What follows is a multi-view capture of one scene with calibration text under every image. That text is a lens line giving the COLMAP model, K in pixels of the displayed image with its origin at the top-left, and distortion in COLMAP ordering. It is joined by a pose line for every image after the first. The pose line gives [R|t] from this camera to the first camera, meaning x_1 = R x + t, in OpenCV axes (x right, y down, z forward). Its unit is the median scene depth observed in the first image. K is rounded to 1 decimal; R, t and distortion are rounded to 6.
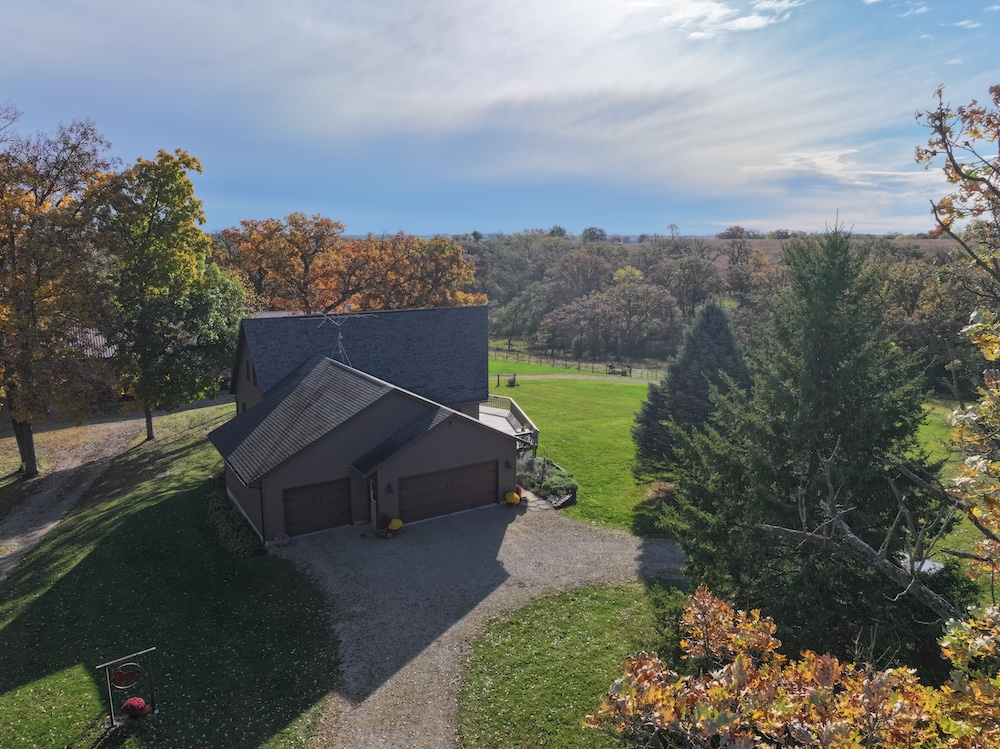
lens RADIAL K [[706.6, 0, 500.0], [0, 706.6, 374.5], [0, 0, 1]] dist [0.035461, 0.000239]
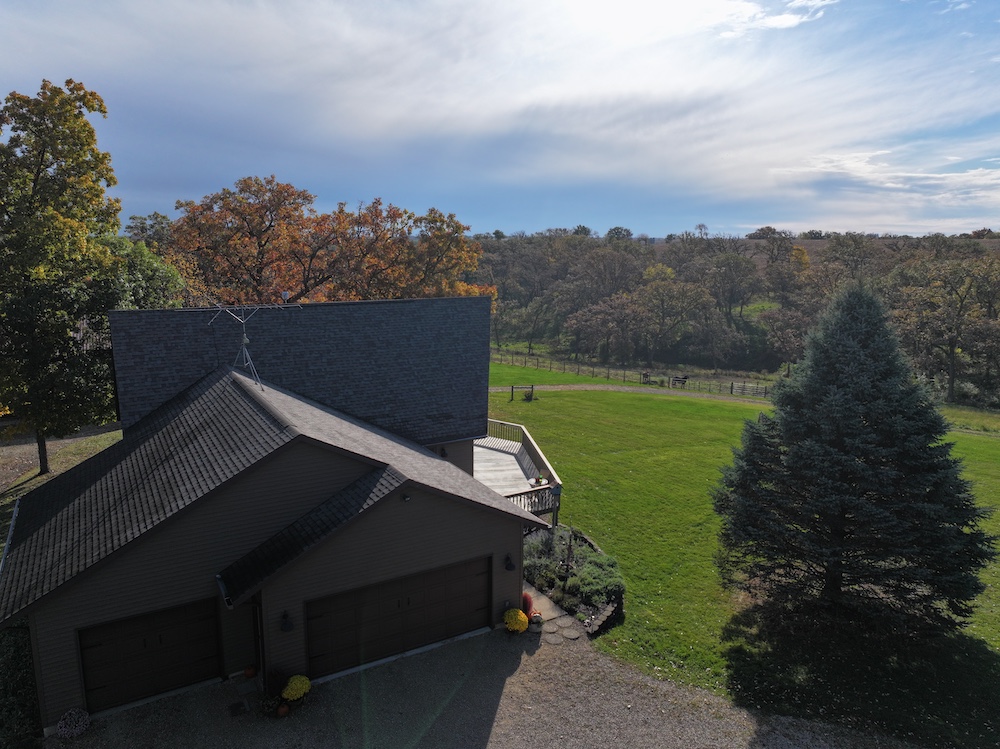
lens RADIAL K [[696.5, 0, 479.6], [0, 696.5, 383.1], [0, 0, 1]] dist [0.034829, 0.001032]
pose [[0.998080, 0.011693, -0.060832, 0.012399], [-0.011061, 0.999881, 0.010716, -0.015717], [0.060950, -0.010023, 0.998091, 0.257821]]
